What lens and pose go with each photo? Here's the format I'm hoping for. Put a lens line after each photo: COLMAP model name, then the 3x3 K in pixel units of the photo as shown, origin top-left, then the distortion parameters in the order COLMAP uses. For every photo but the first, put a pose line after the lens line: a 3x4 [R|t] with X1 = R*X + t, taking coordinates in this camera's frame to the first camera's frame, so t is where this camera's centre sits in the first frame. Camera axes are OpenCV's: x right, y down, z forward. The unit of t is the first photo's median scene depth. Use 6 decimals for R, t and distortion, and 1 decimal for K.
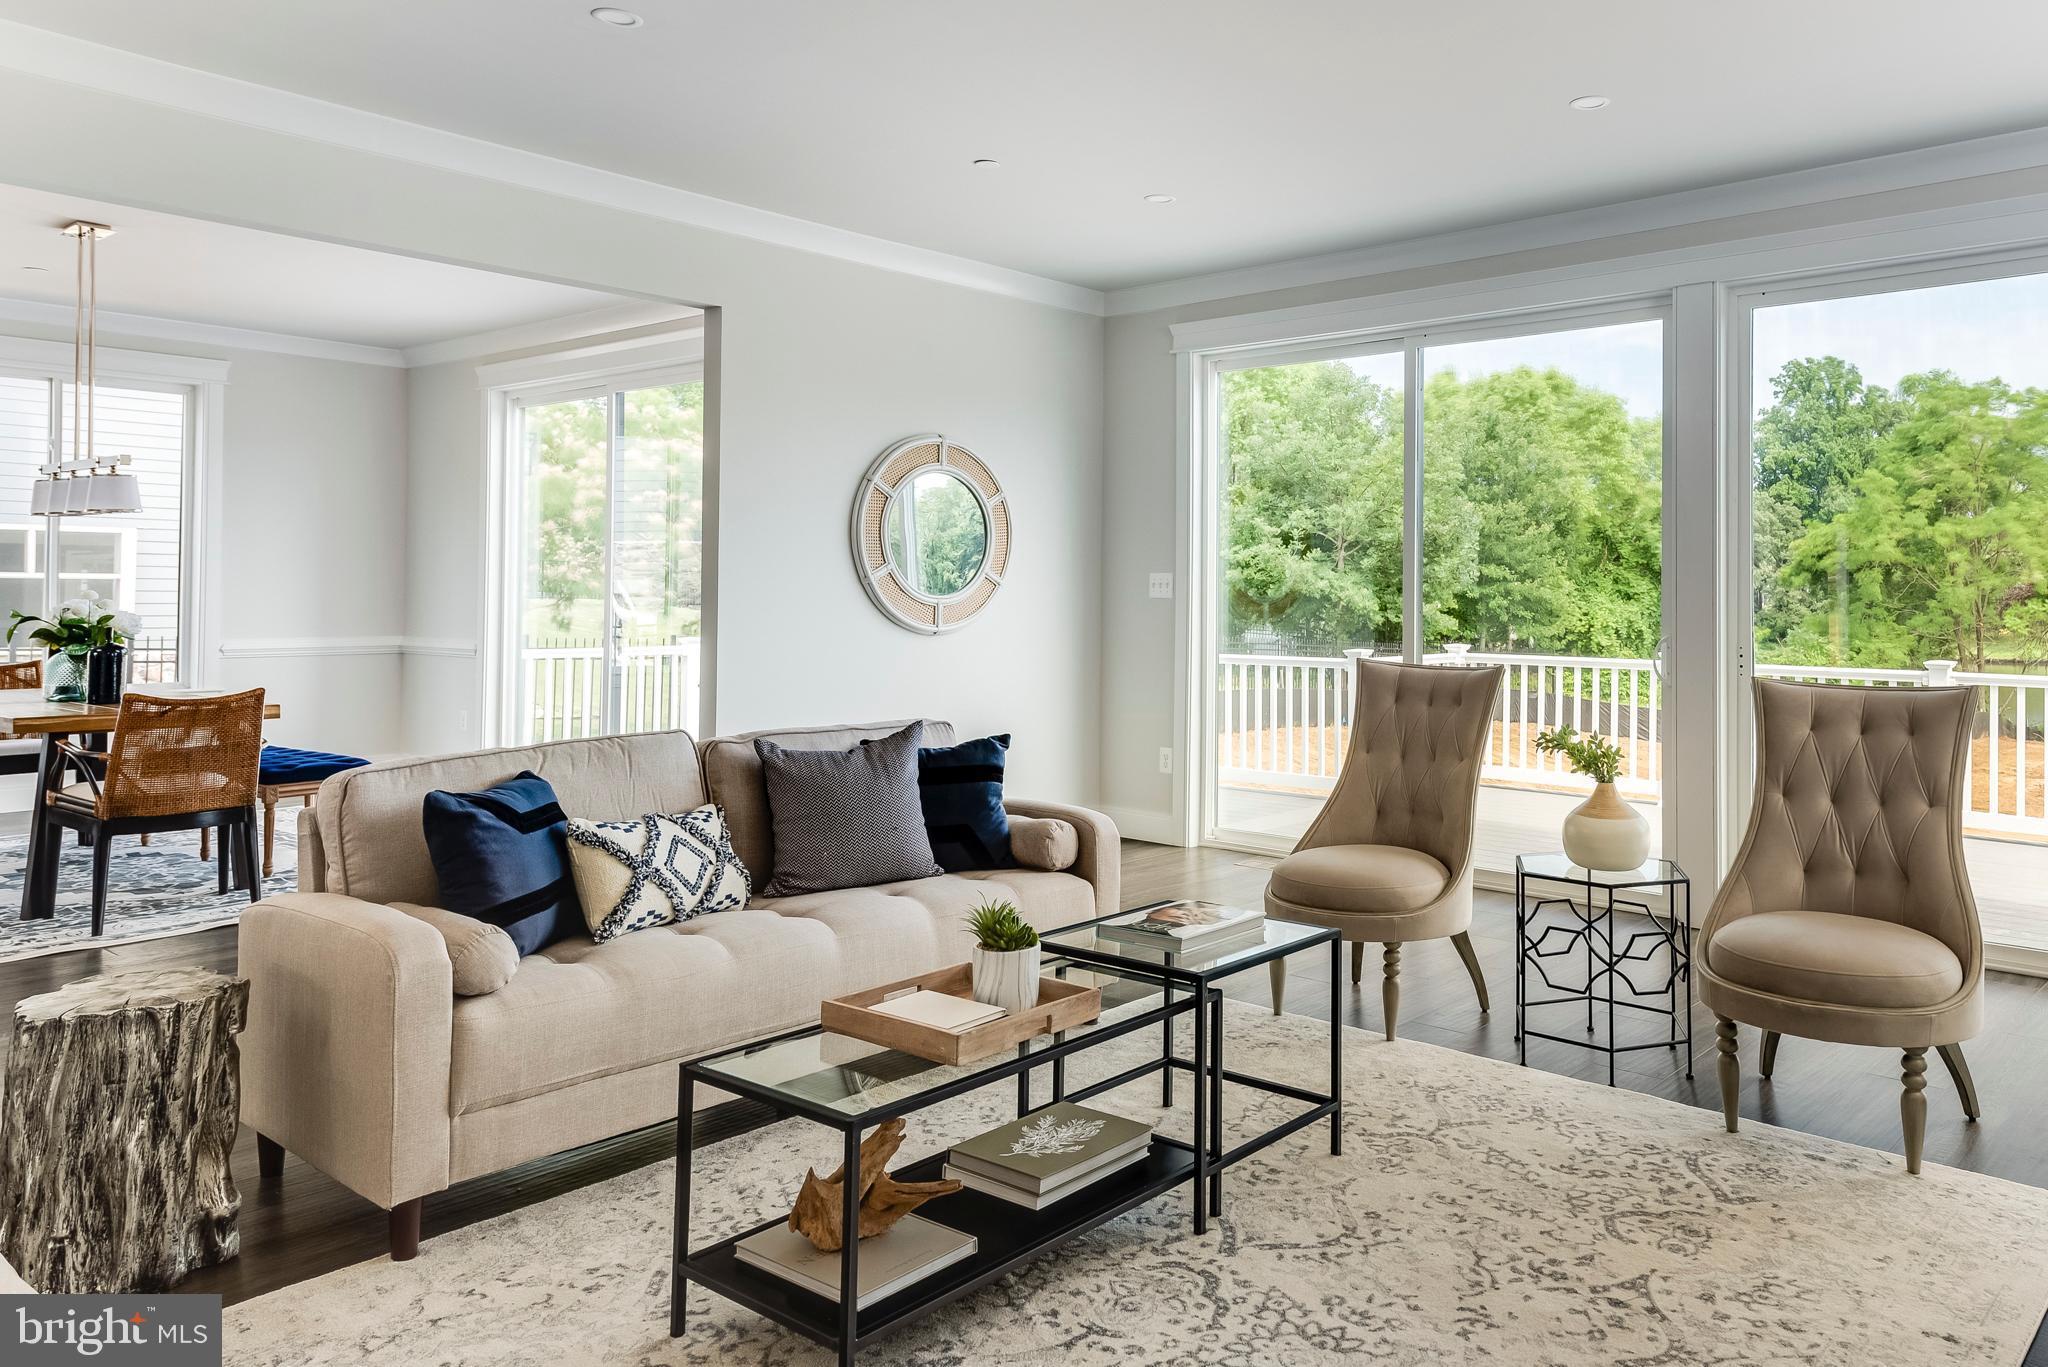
lens RADIAL K [[1433.9, 0, 1024.0], [0, 1433.9, 683.5], [0, 0, 1]] dist [0.093961, -0.001842]
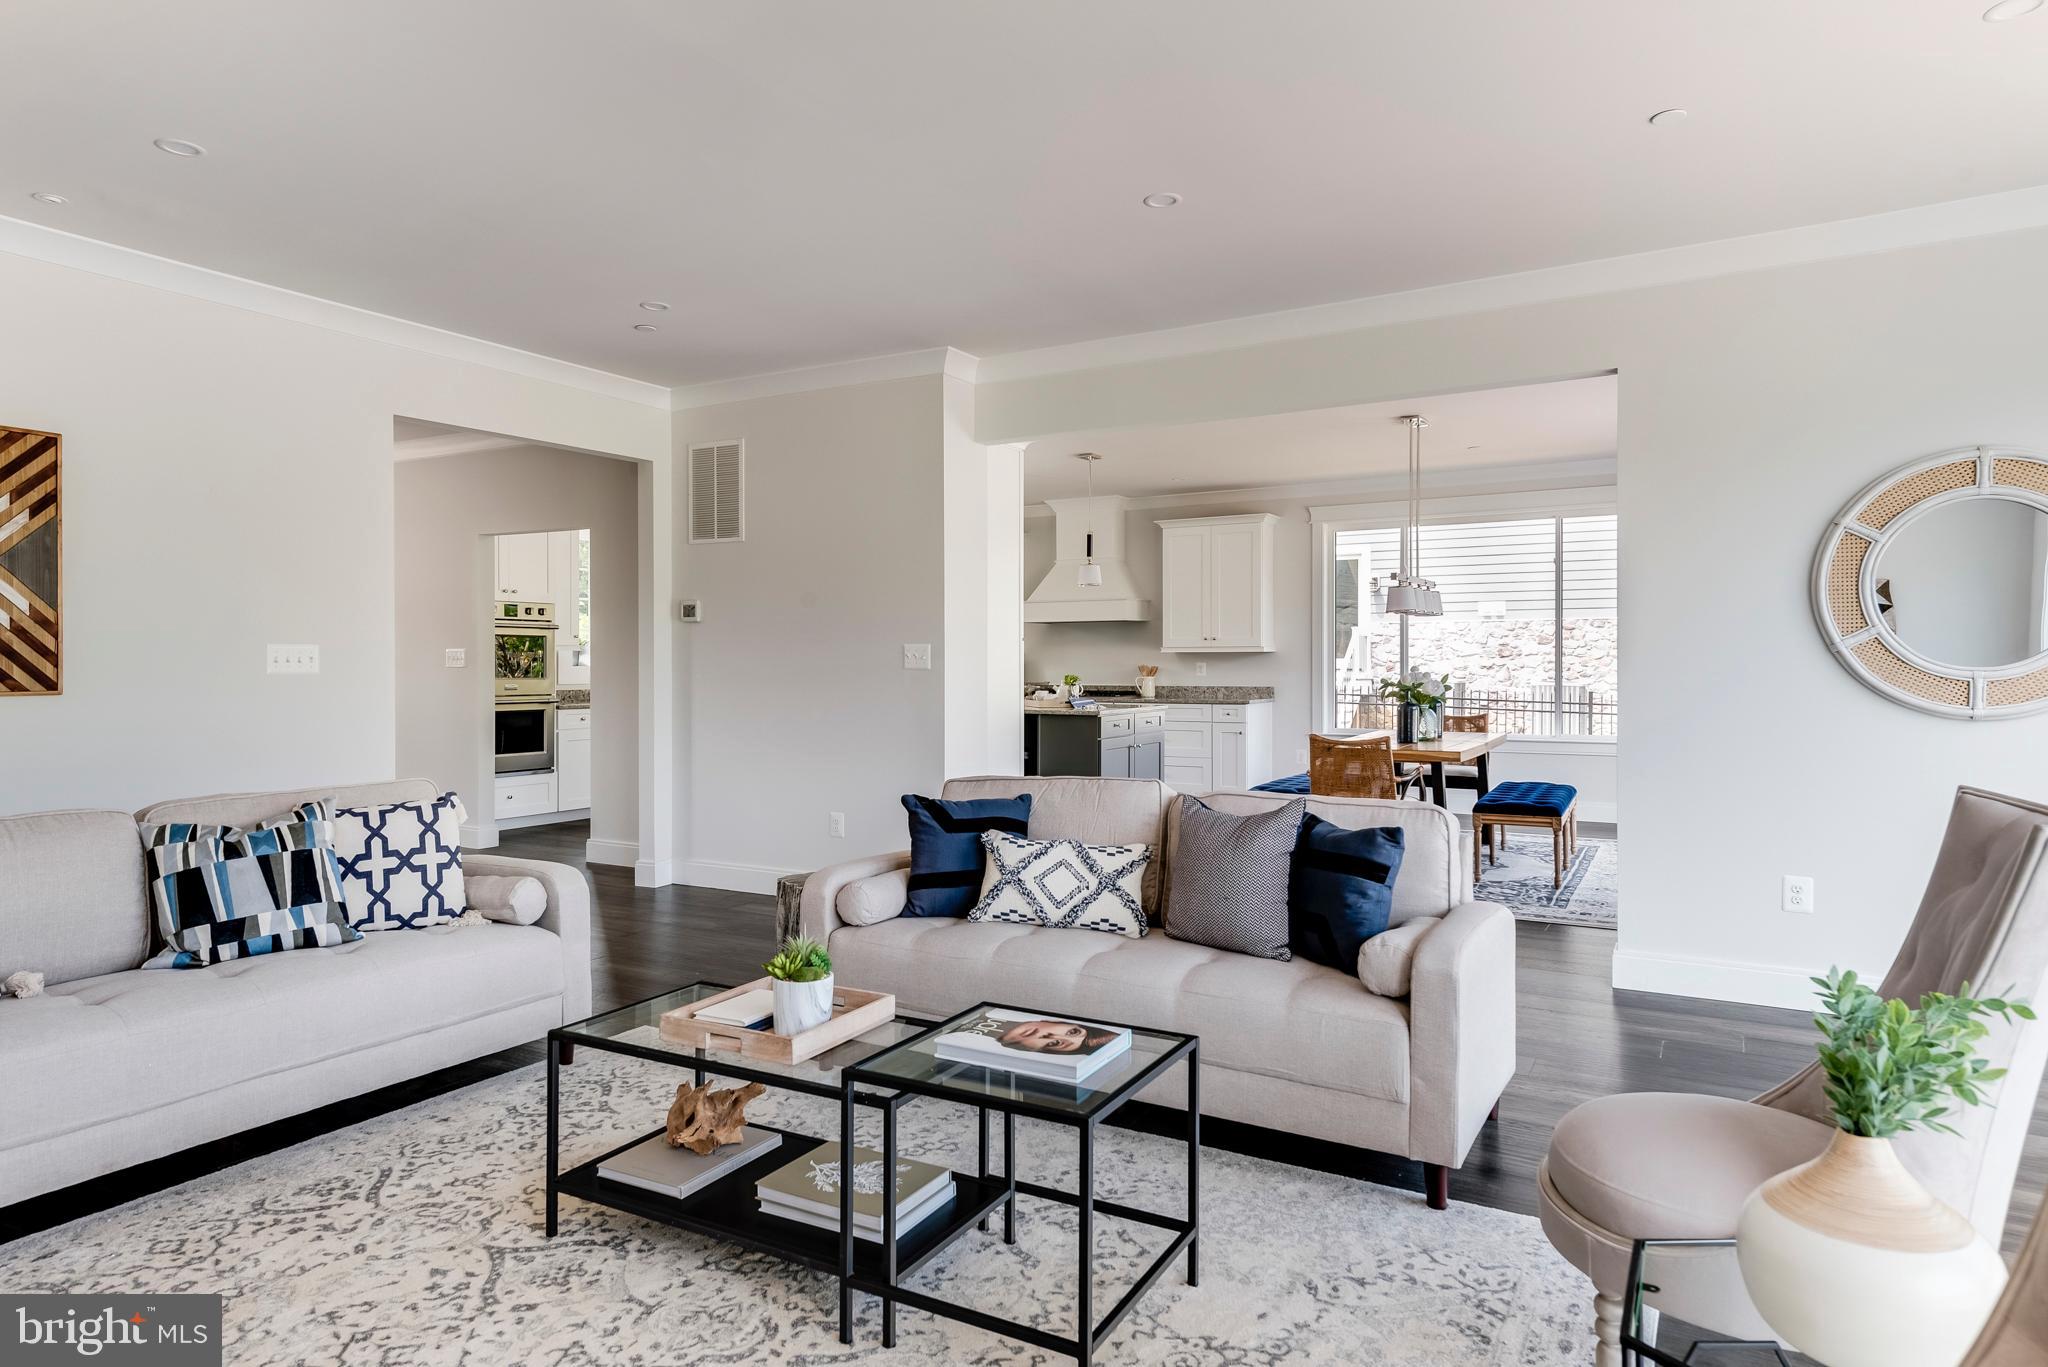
lens RADIAL K [[1107.9, 0, 1024.0], [0, 1107.9, 683.5], [0, 0, 1]] dist [0.058865, -0.000373]
pose [[0.251816, 0.015425, -0.967652, 0.668995], [-0.062020, 0.998075, -0.000230, -0.043478], [0.965786, 0.060072, 0.252288, 0.705985]]
